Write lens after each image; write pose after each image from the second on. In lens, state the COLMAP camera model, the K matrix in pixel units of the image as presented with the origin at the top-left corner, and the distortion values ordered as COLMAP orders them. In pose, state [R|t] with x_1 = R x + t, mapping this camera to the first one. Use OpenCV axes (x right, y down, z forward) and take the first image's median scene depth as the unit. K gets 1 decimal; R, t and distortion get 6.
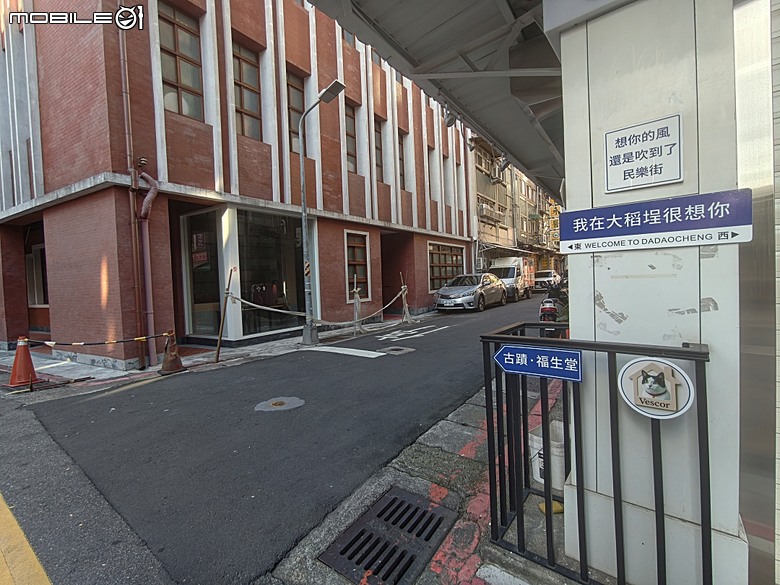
lens RADIAL K [[353.9, 0, 393.7], [0, 353.9, 288.9], [0, 0, 1]] dist [-0.028683, 0.016178]
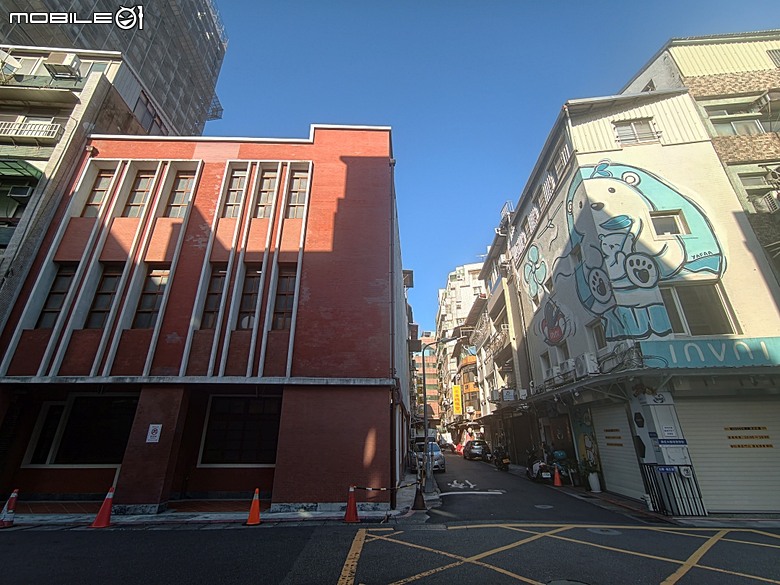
lens RADIAL K [[353.9, 0, 393.7], [0, 353.9, 288.9], [0, 0, 1]] dist [-0.028683, 0.016178]
pose [[0.836085, 0.244546, 0.491079, -0.658084], [-0.009878, 0.901716, -0.432216, 0.006823], [-0.548510, 0.356519, 0.756327, -0.179824]]
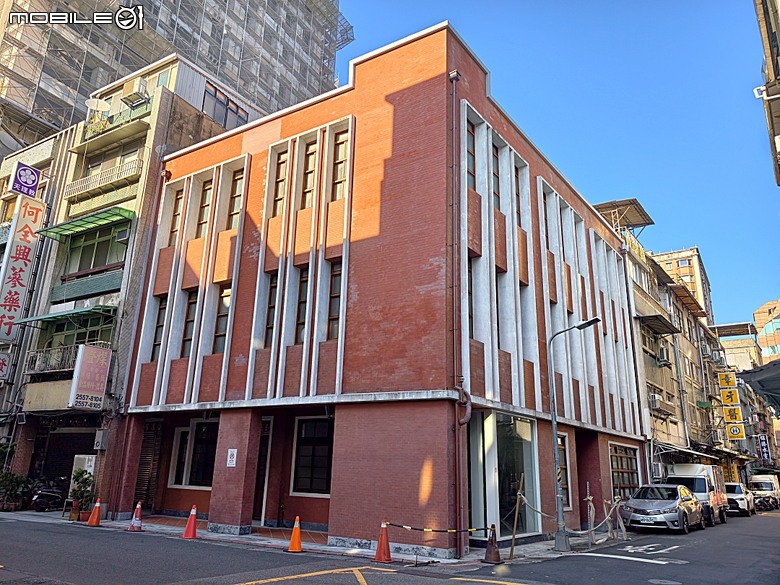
lens RADIAL K [[586.6, 0, 417.3], [0, 586.6, 290.5], [0, 0, 1]] dist [0.027561, -0.000847]
pose [[0.998030, 0.057963, -0.024004, -0.331255], [-0.062612, 0.944360, -0.322899, 0.010552], [0.003952, 0.323765, 0.946129, -0.447973]]
